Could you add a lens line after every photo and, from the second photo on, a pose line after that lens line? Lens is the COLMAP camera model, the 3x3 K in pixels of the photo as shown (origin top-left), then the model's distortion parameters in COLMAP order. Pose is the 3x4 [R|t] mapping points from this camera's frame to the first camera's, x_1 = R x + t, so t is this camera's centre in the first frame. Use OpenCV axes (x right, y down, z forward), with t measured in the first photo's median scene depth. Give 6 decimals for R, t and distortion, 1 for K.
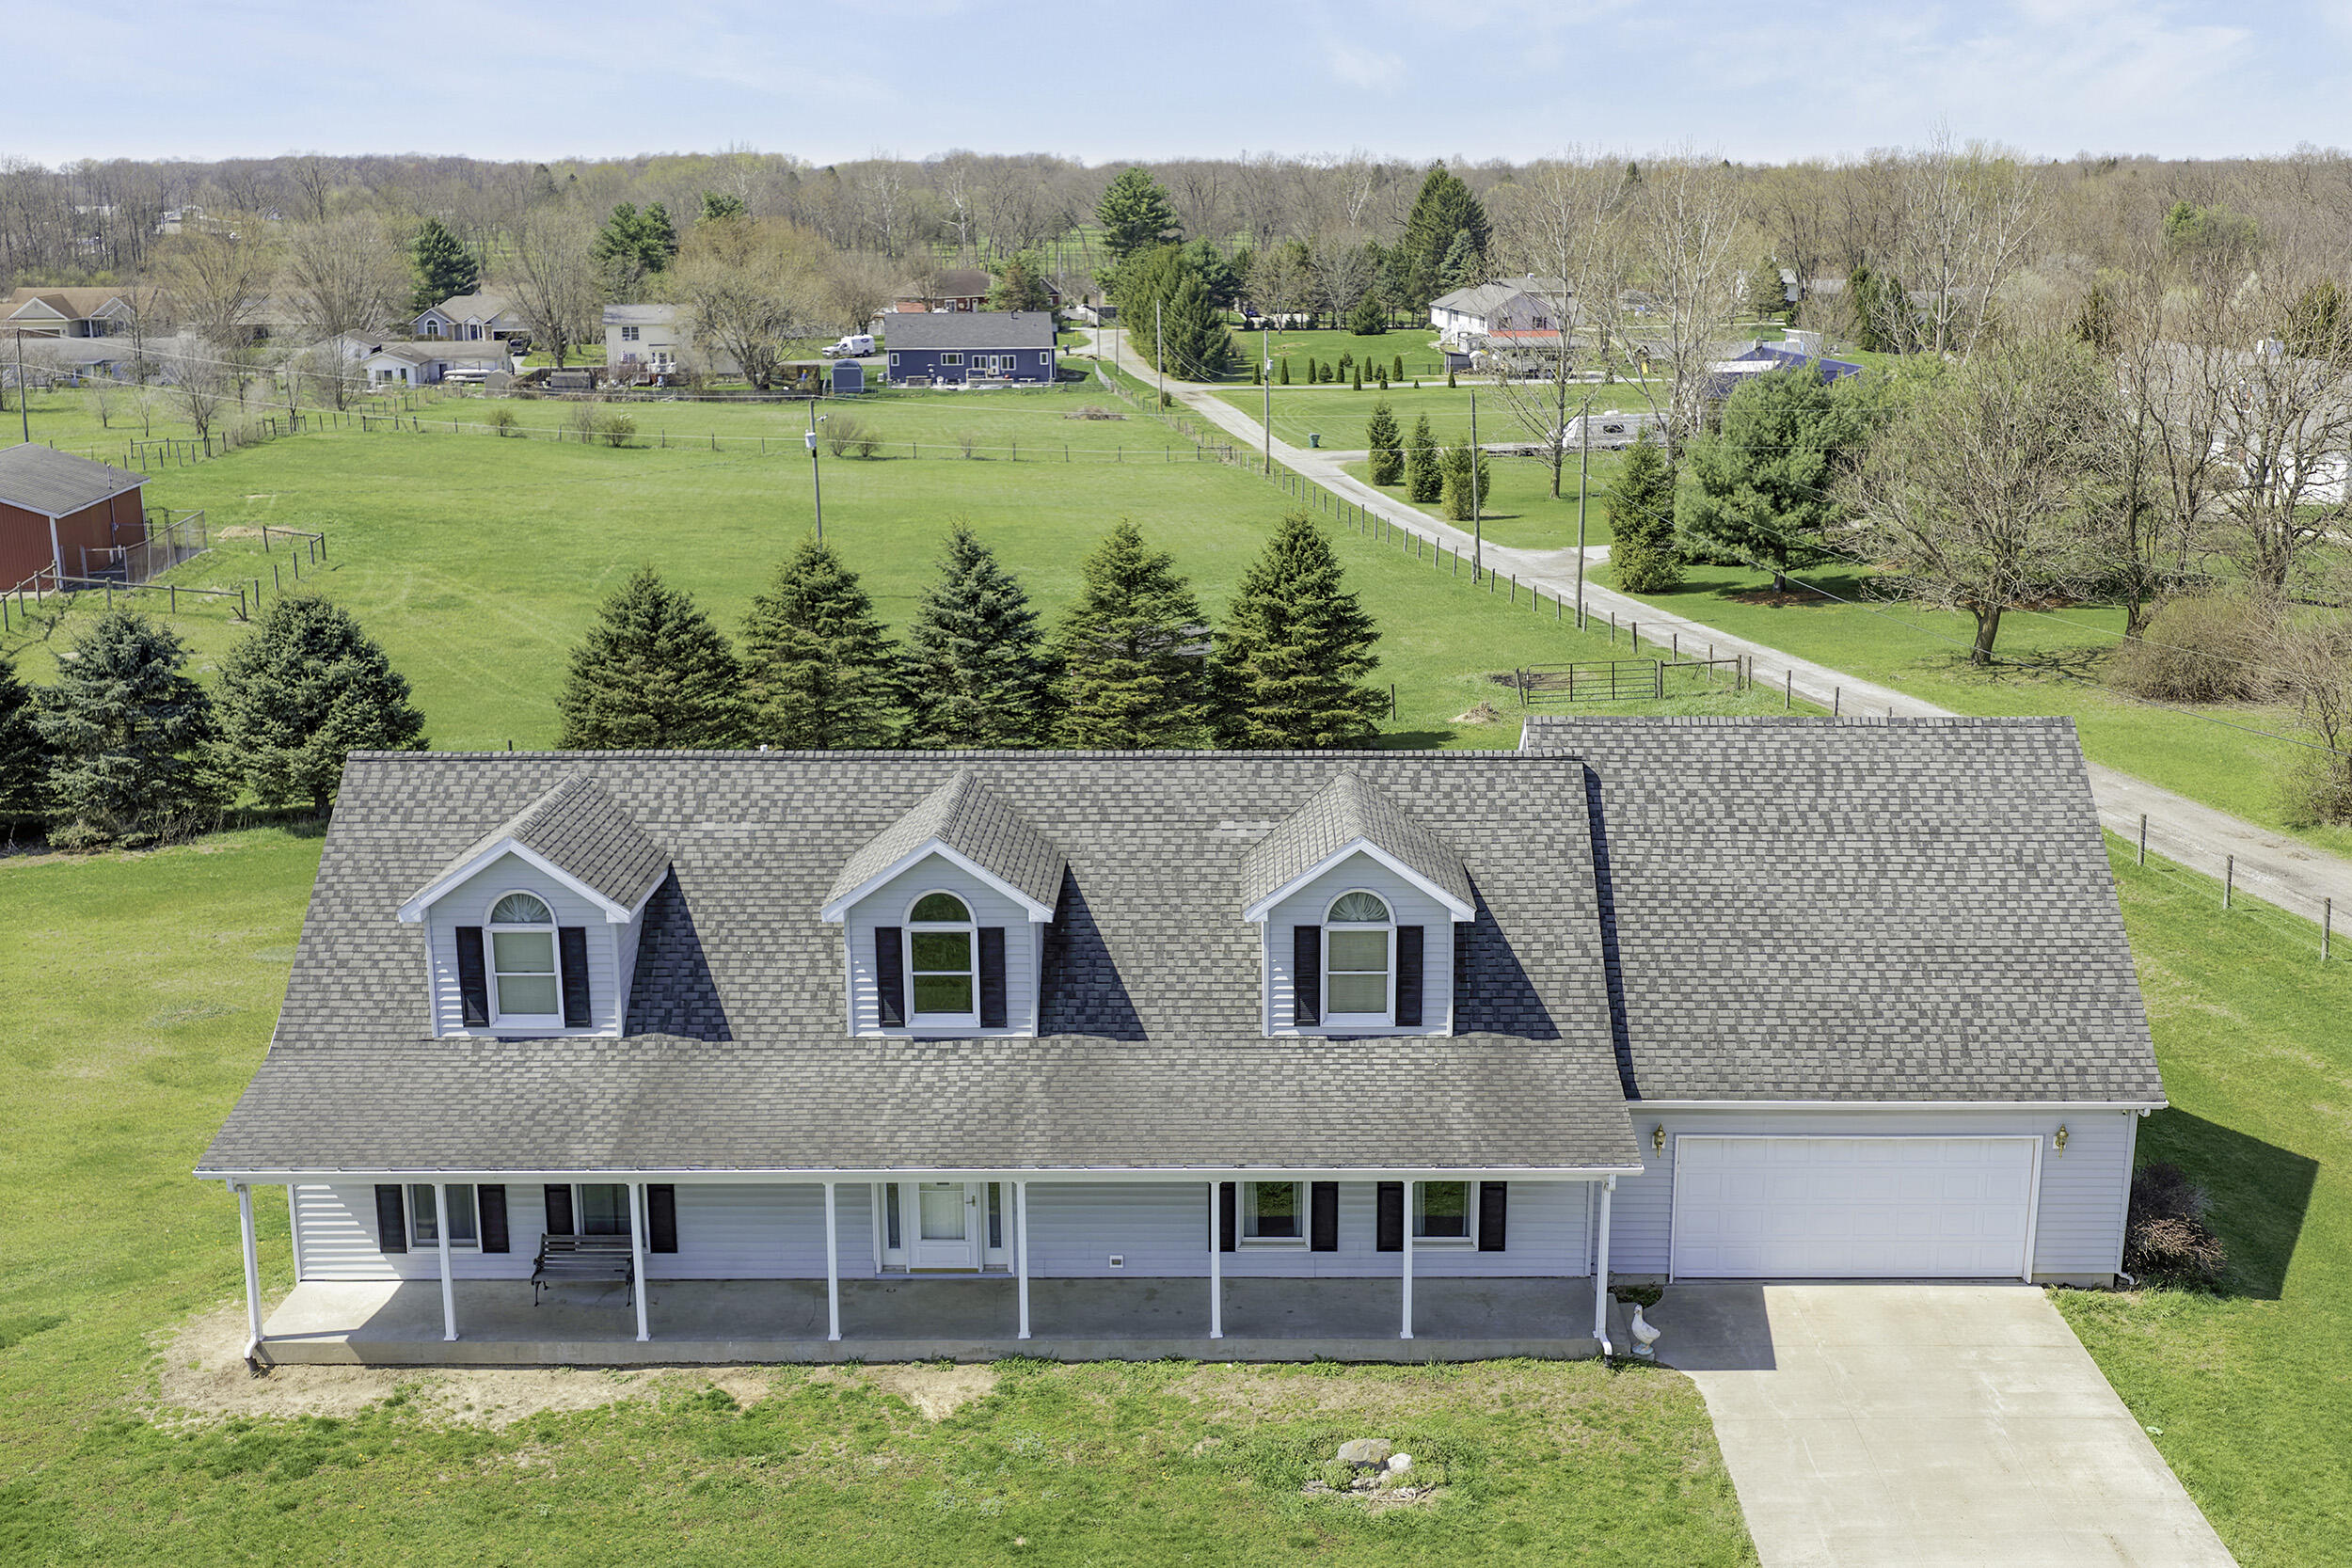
lens RADIAL K [[2521.2, 0, 1230.9], [0, 2521.2, 785.0], [0, 0, 1]] dist [-0.002931, 0.017561]
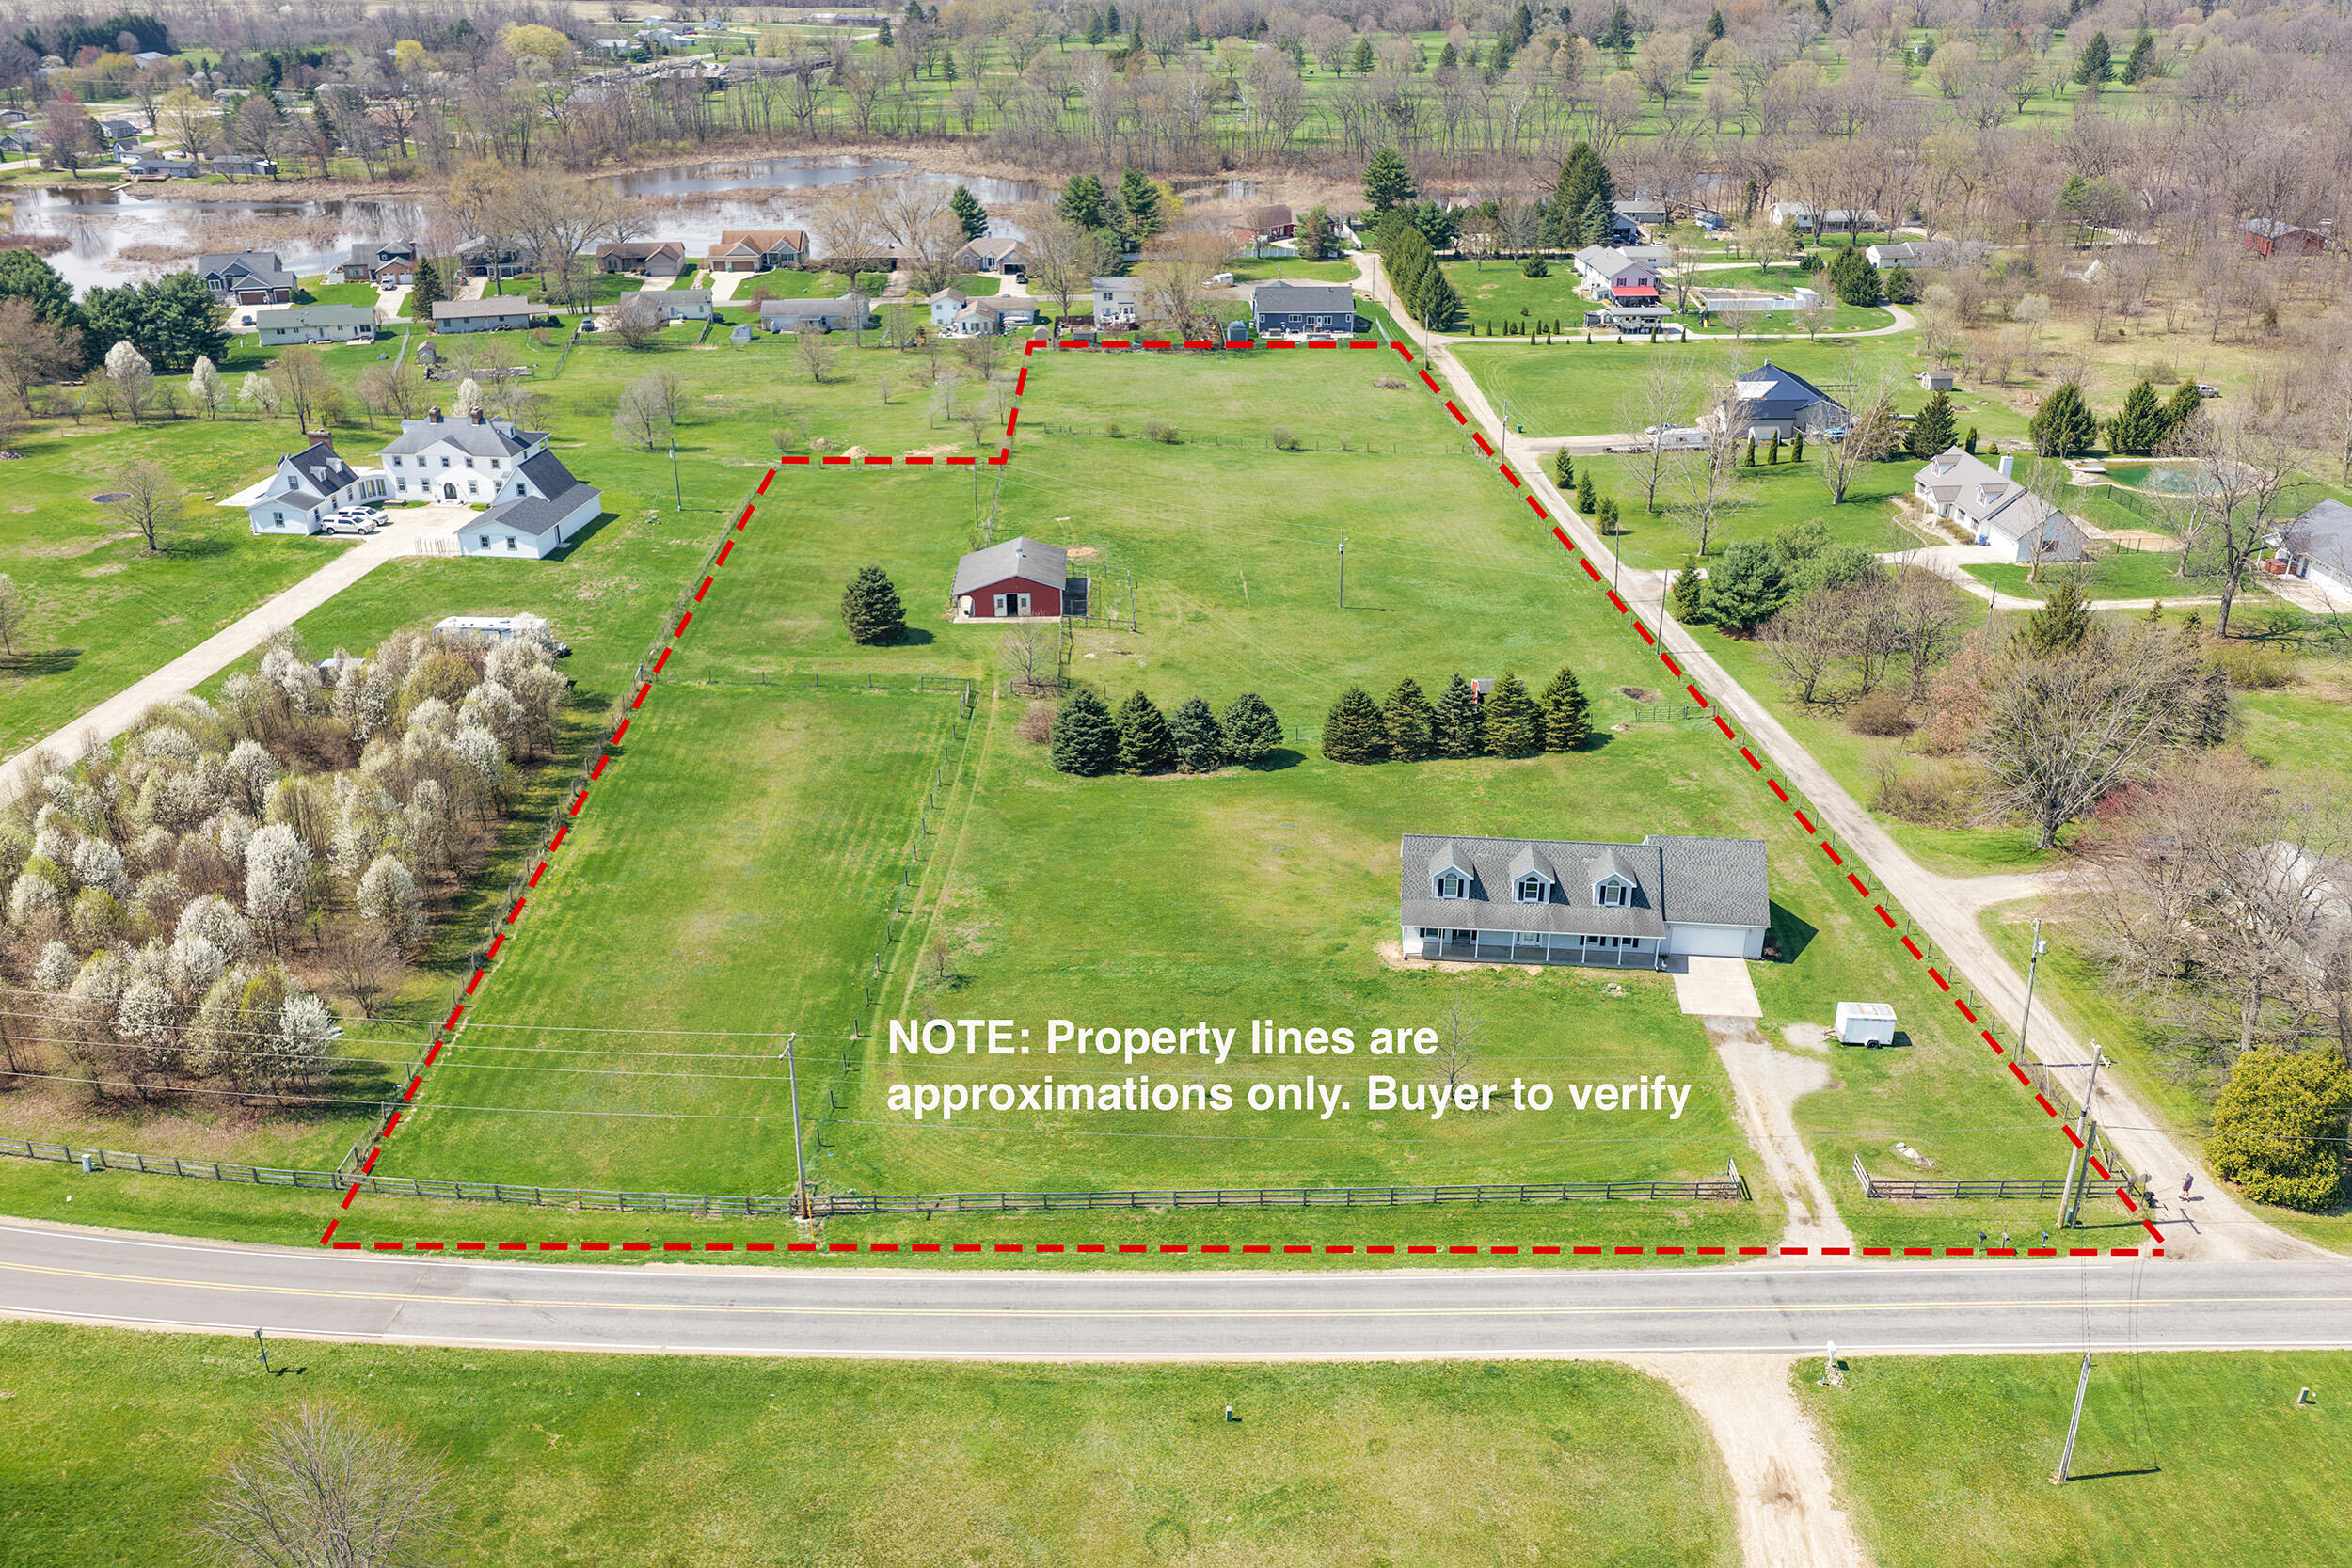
lens RADIAL K [[1934.0, 0, 1176.0], [0, 1934.0, 784.0], [0, 0, 1]] dist [-0.001949, 0.009755]
pose [[0.995232, 0.042541, -0.087765, -0.499420], [-0.024893, 0.980852, 0.193159, -0.886396], [0.094302, -0.190054, 0.977234, -2.901288]]
